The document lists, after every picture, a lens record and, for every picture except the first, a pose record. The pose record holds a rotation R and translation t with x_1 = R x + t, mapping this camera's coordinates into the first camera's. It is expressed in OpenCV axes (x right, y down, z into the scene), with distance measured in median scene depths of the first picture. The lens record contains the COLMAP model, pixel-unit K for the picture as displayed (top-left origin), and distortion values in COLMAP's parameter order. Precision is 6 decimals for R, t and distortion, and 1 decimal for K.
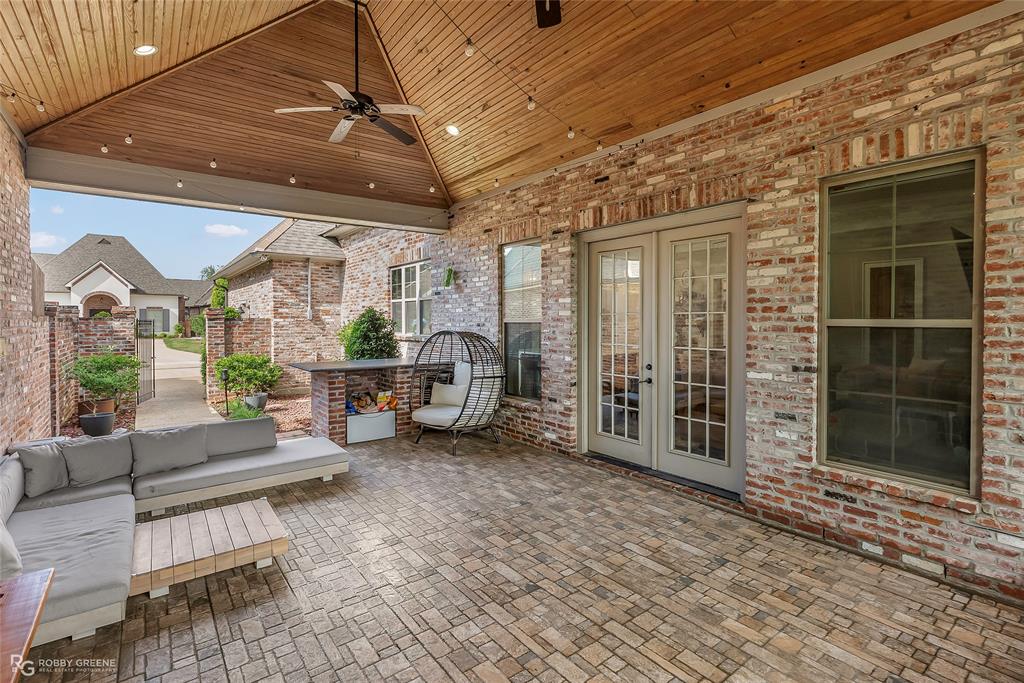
lens RADIAL K [[478.1, 0, 513.8], [0, 478.1, 325.6], [0, 0, 1]] dist [-0.001490, -0.000108]
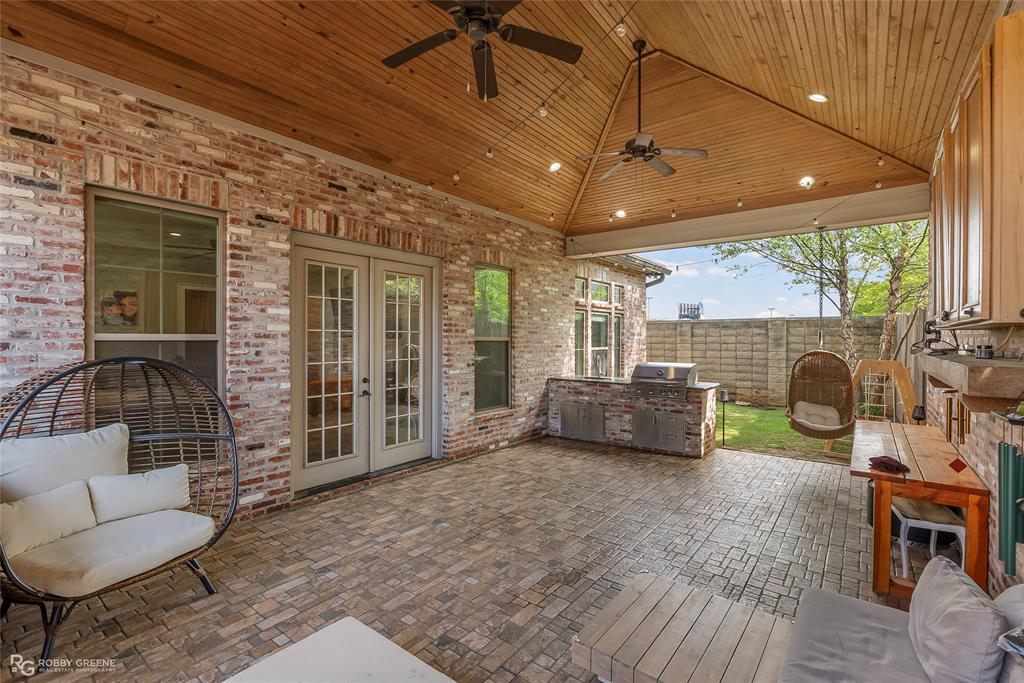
lens RADIAL K [[464.7, 0, 514.0], [0, 464.7, 339.2], [0, 0, 1]] dist [-0.005204, 0.000664]
pose [[-0.255206, -0.002940, 0.966882, -0.731782], [0.007902, 0.999956, 0.005126, -0.008392], [-0.966854, 0.008948, -0.255172, 0.840308]]
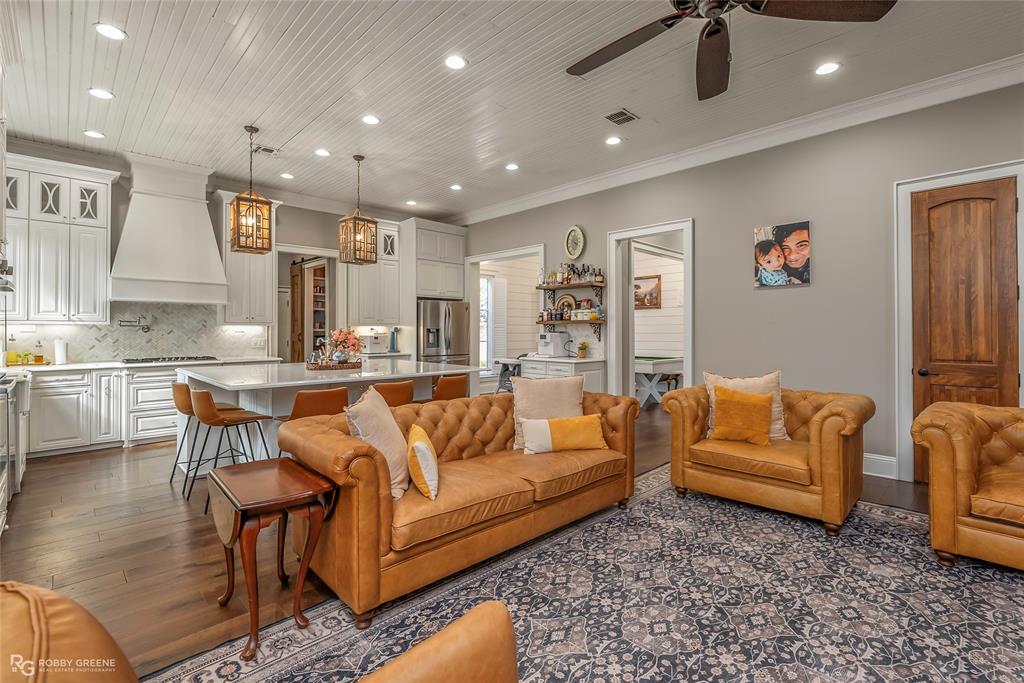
lens RADIAL K [[468.3, 0, 514.8], [0, 468.3, 332.0], [0, 0, 1]] dist [-0.003877, 0.000738]
pose [[0.993808, 0.000731, 0.111105, 0.454303], [0.000650, 0.999923, -0.012397, 0.035437], [-0.111105, 0.012392, 0.993731, 0.910324]]
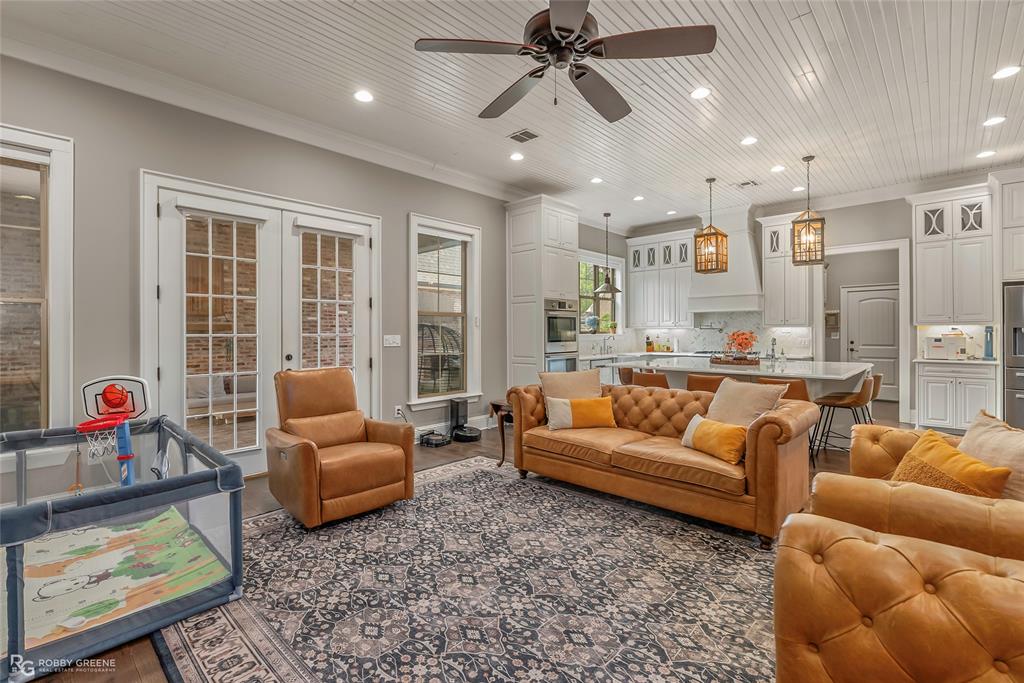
lens RADIAL K [[464.7, 0, 514.0], [0, 464.7, 339.2], [0, 0, 1]] dist [-0.005204, 0.000664]
pose [[0.160756, 0.014638, -0.986886, 1.094806], [-0.010212, 0.999861, 0.013167, 0.030135], [0.986941, 0.007962, 0.160883, 1.151767]]
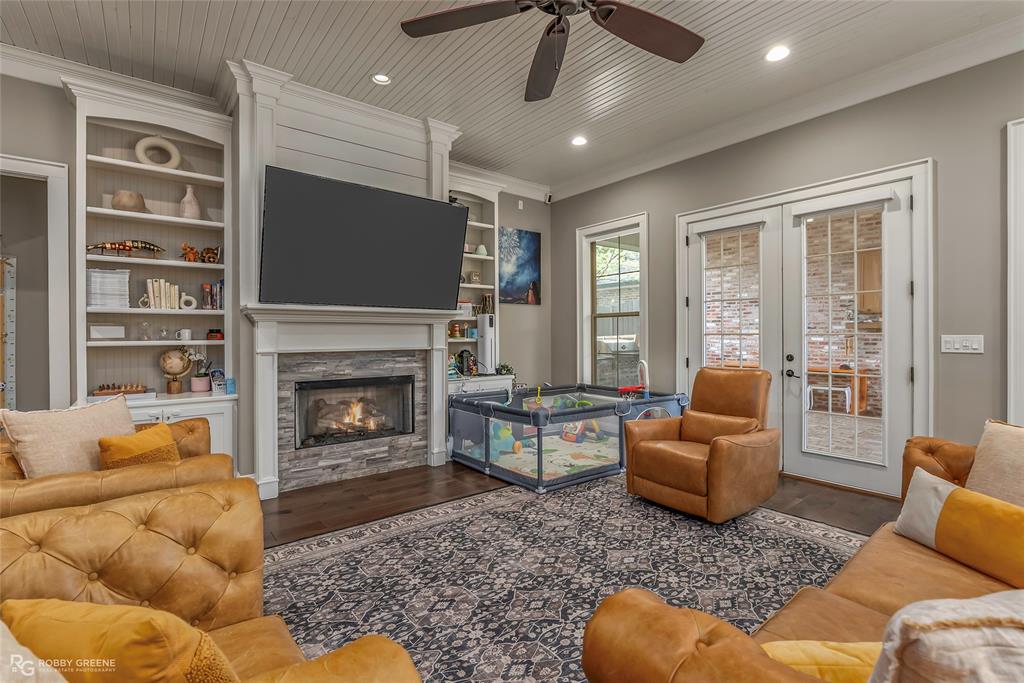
lens RADIAL K [[468.3, 0, 514.8], [0, 468.3, 332.0], [0, 0, 1]] dist [-0.003877, 0.000738]
pose [[-0.999909, 0.004837, -0.012587, 0.706905], [0.004707, 0.999936, 0.010286, 0.024577], [0.012636, 0.010226, -0.999868, 1.646924]]
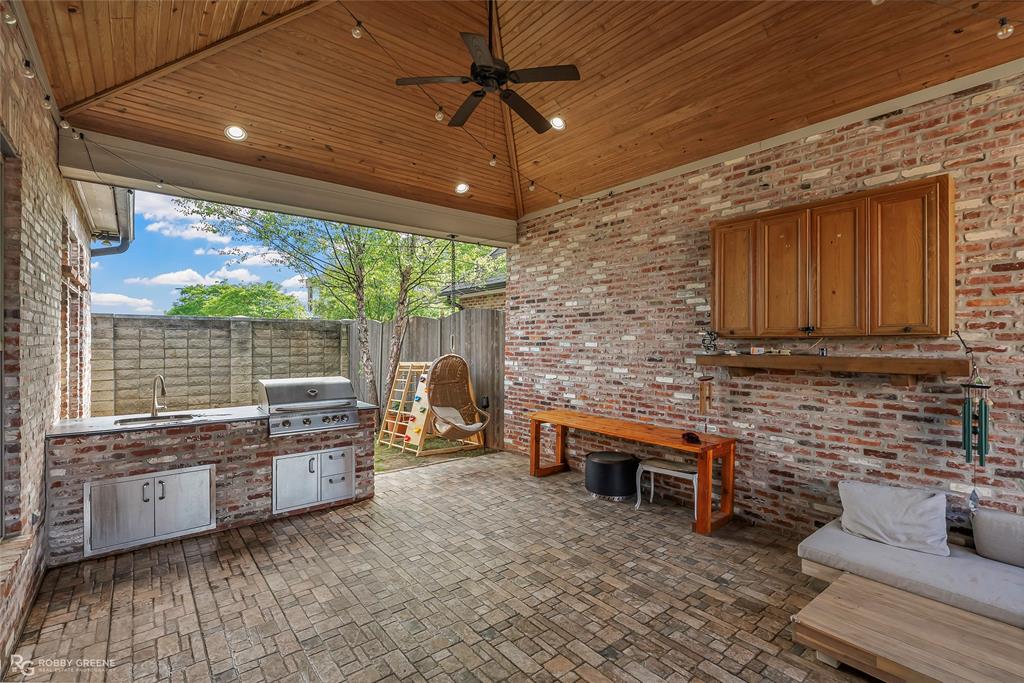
lens RADIAL K [[464.7, 0, 514.0], [0, 464.7, 339.2], [0, 0, 1]] dist [-0.005204, 0.000664]
pose [[-0.999525, -0.002373, -0.030711, 0.008008], [-0.002518, 0.999986, 0.004705, -0.012454], [0.030700, 0.004780, -0.999517, 1.000191]]
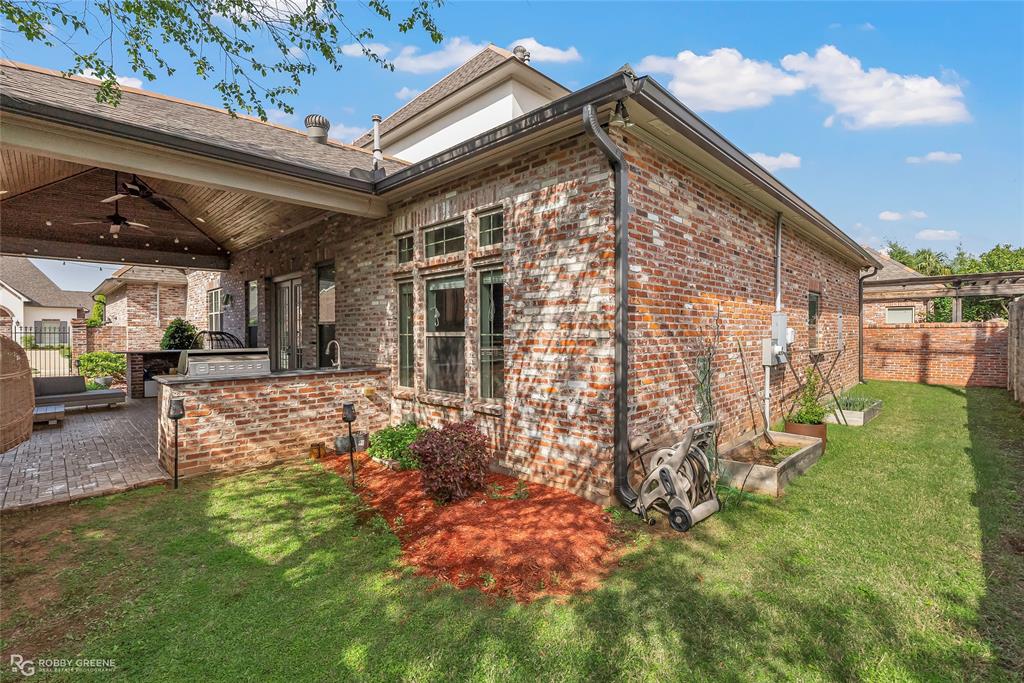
lens RADIAL K [[456.9, 0, 487.6], [0, 456.9, 338.3], [0, 0, 1]] dist [0.014992, 0.000145]
pose [[0.994660, -0.002283, 0.103180, 0.781422], [0.002328, 0.999997, -0.000315, 0.044804], [-0.103179, 0.000554, 0.994663, -0.854425]]
